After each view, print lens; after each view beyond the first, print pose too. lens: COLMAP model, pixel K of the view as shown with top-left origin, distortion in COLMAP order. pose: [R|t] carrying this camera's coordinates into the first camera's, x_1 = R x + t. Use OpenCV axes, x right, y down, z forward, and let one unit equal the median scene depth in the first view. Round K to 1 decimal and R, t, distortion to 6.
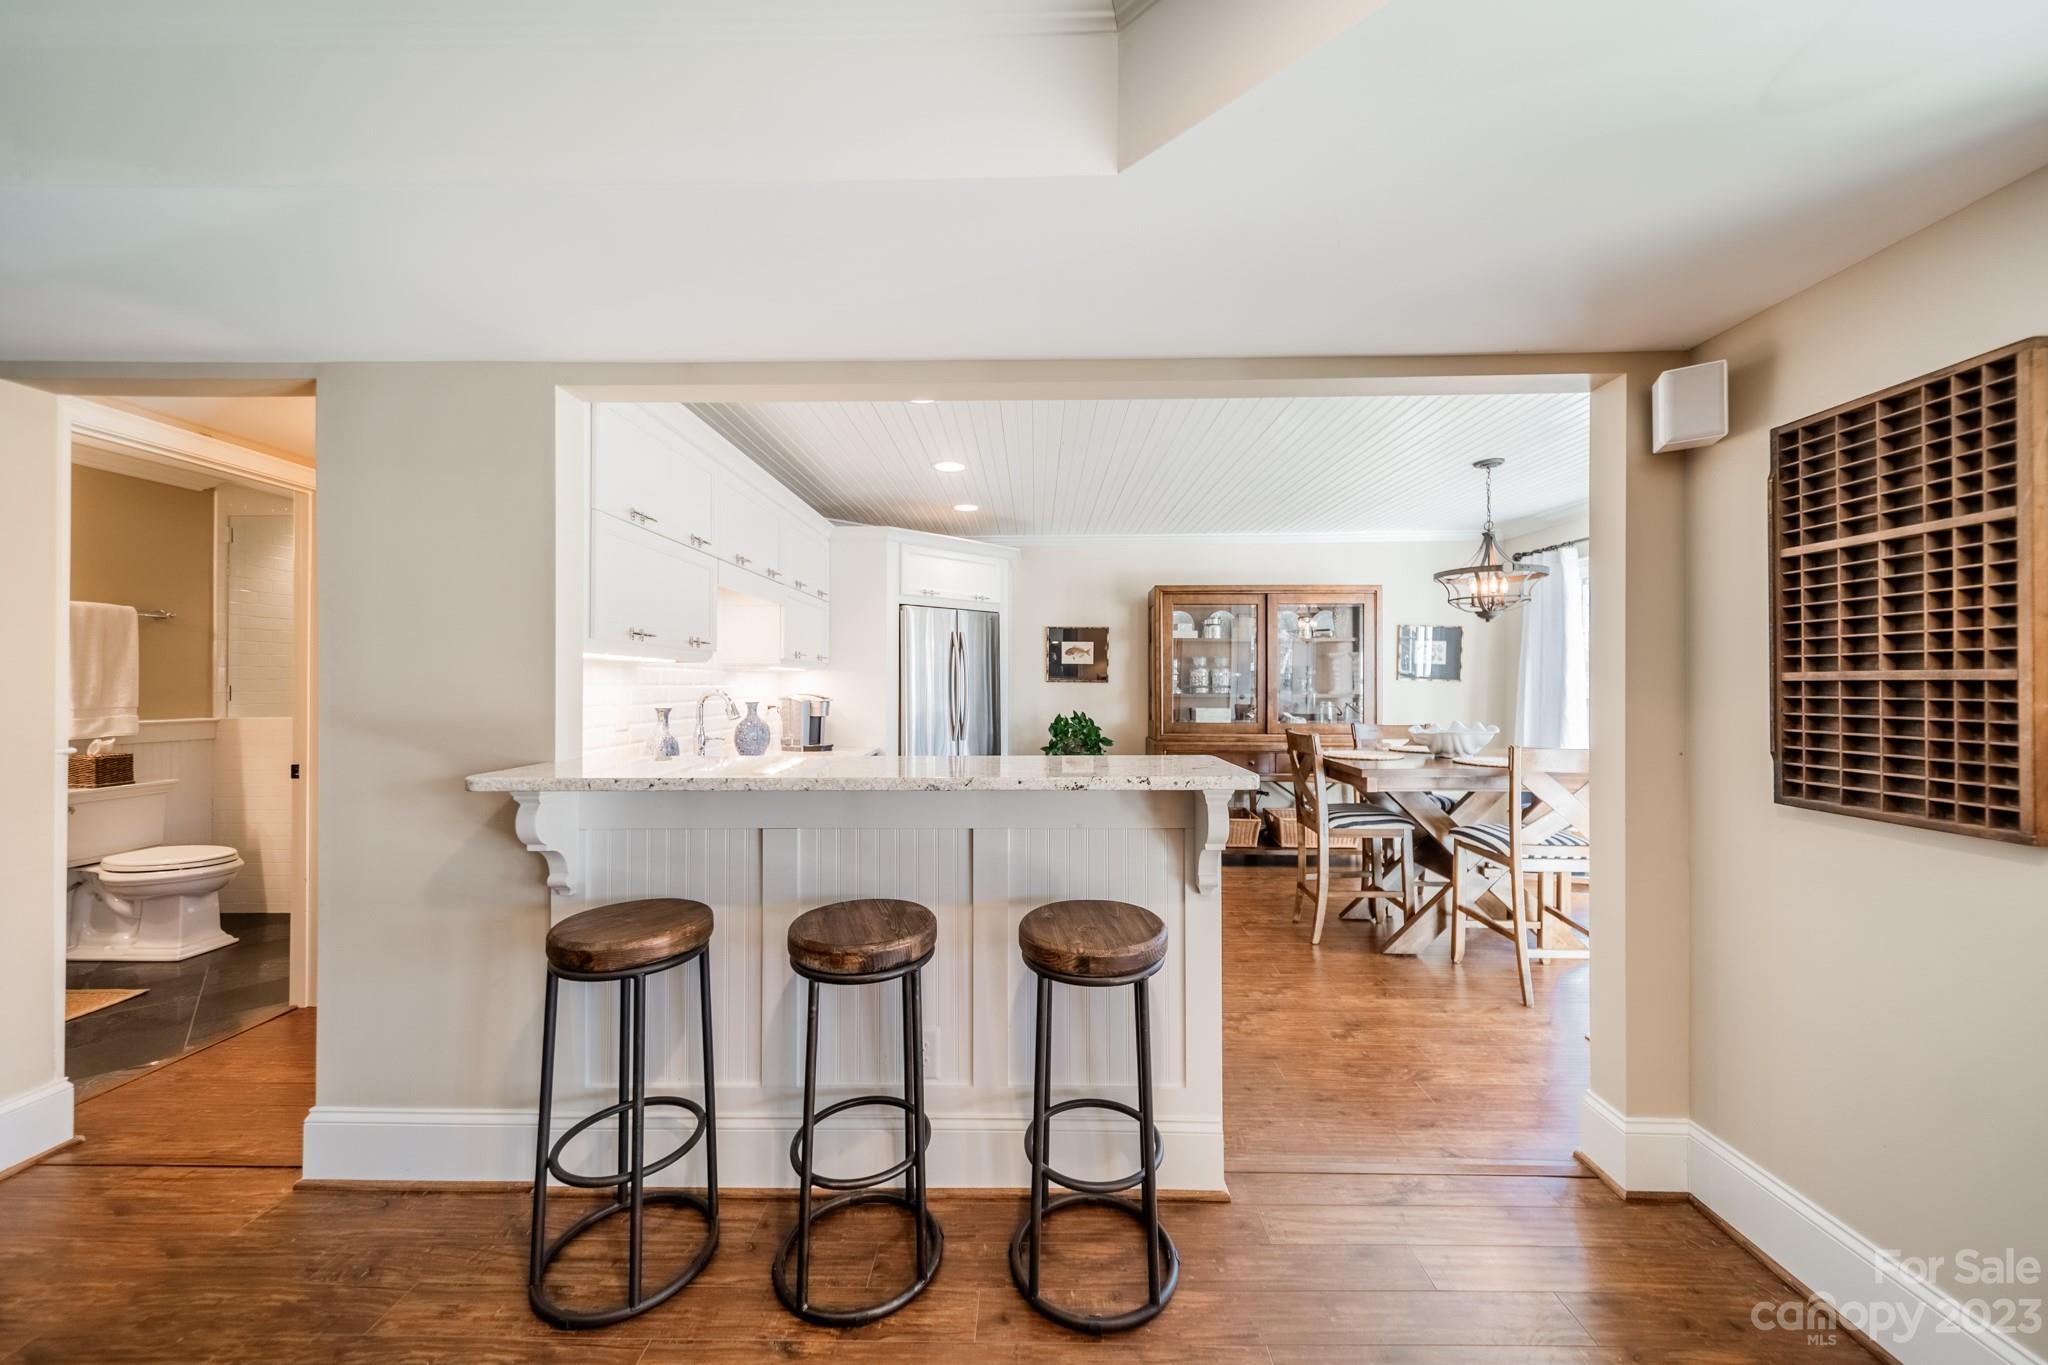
lens RADIAL K [[727.6, 0, 1033.4], [0, 727.6, 688.3], [0, 0, 1]] dist [0.005093, 0.000061]
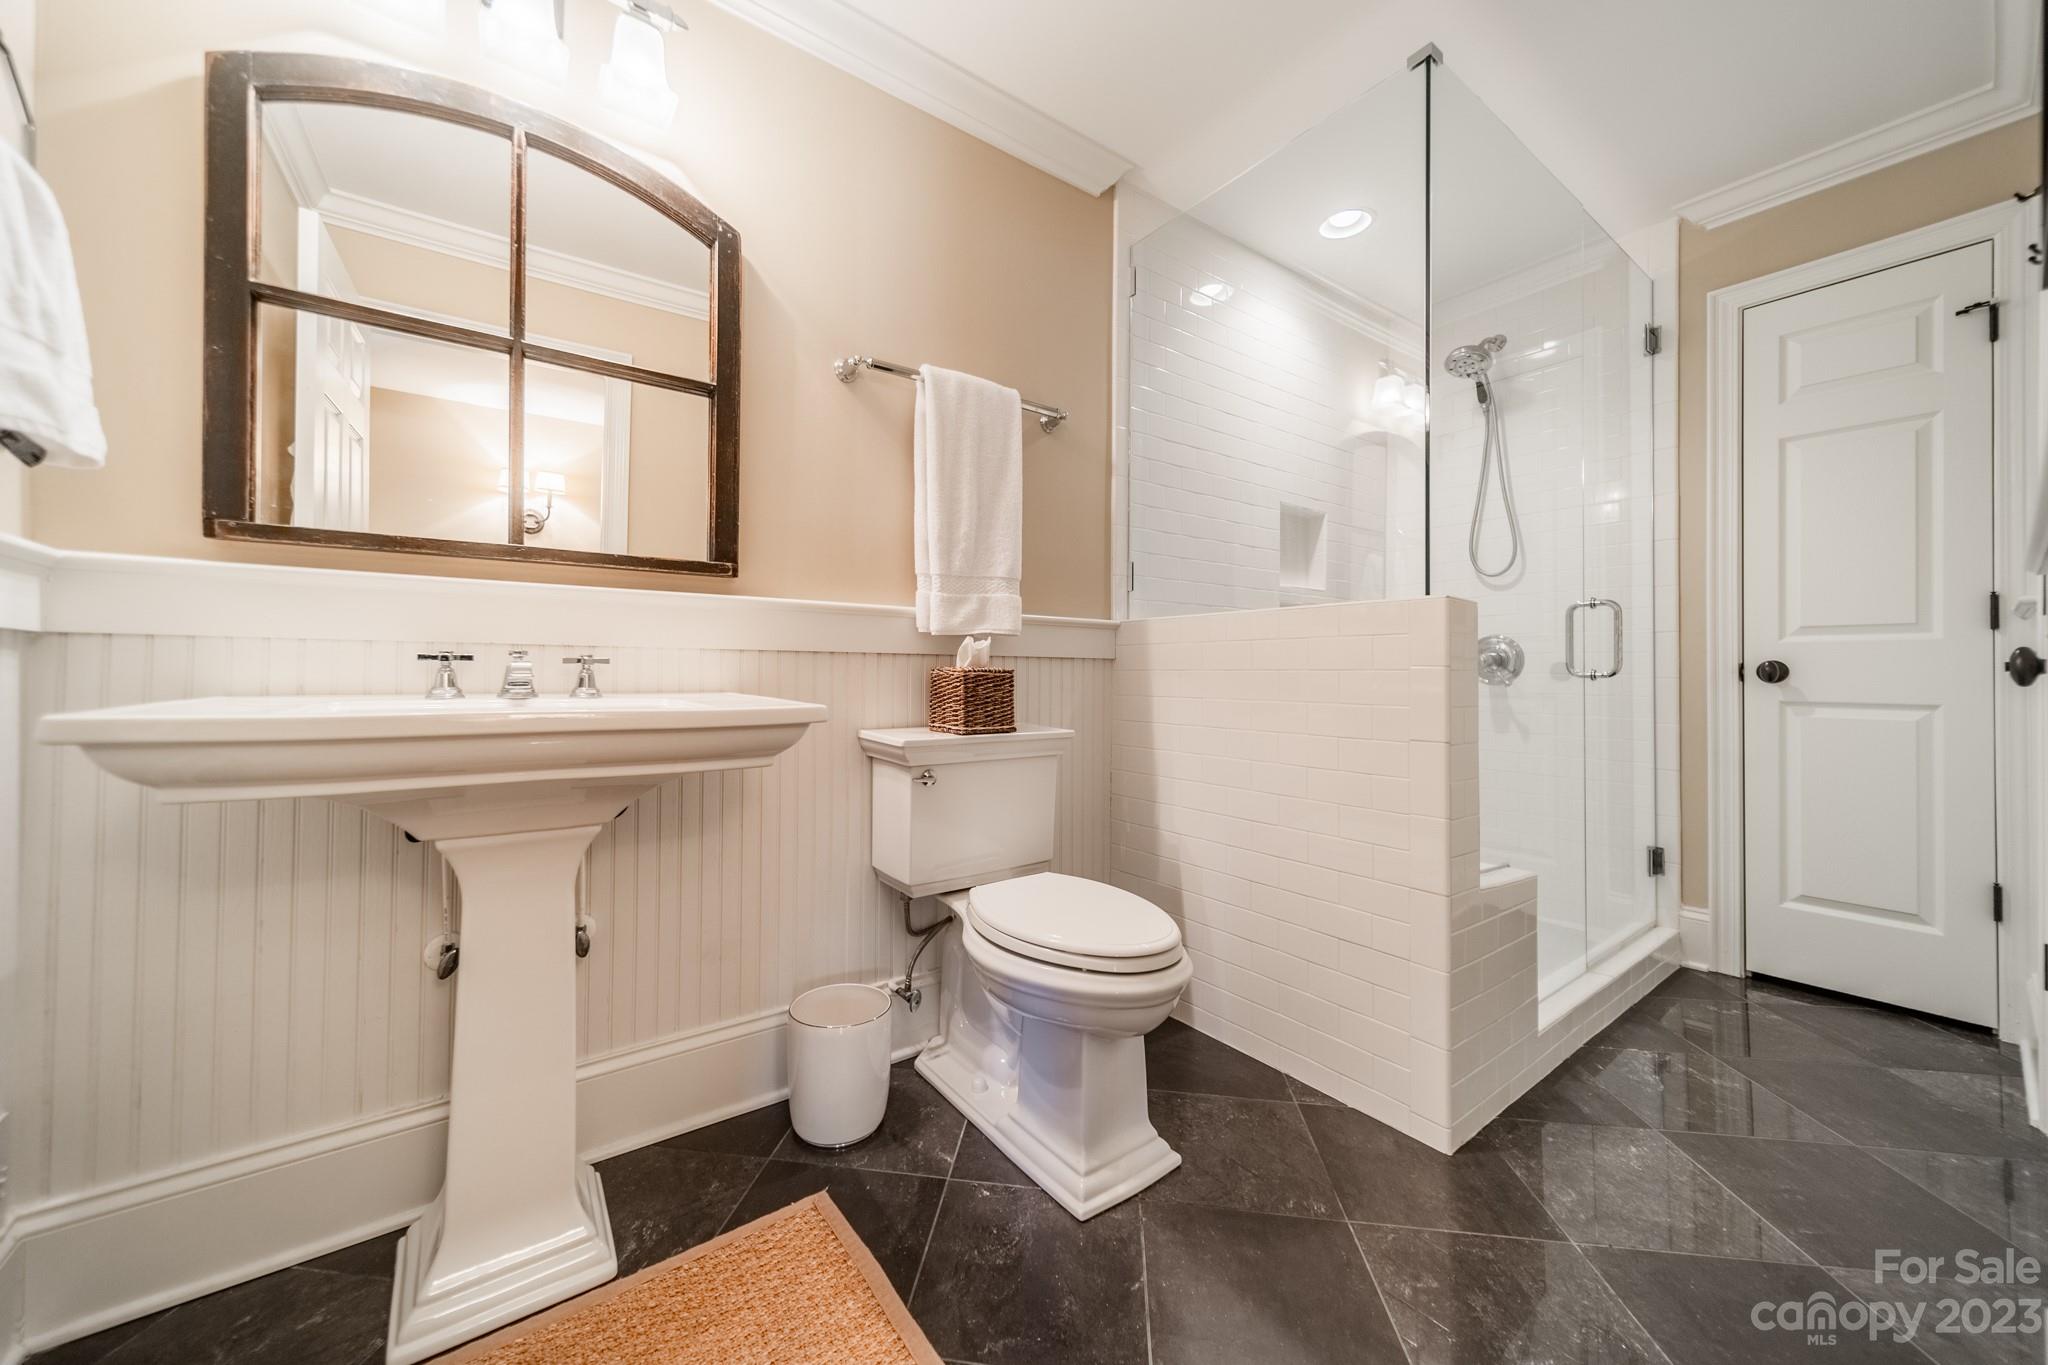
lens RADIAL K [[727.6, 0, 1016.5], [0, 727.6, 678.1], [0, 0, 1]] dist [0.005093, 0.000061]
pose [[0.610852, -0.006255, -0.791720, -0.841613], [-0.003604, 0.999936, -0.010681, 0.099404], [0.791737, 0.009378, 0.610791, 0.704404]]
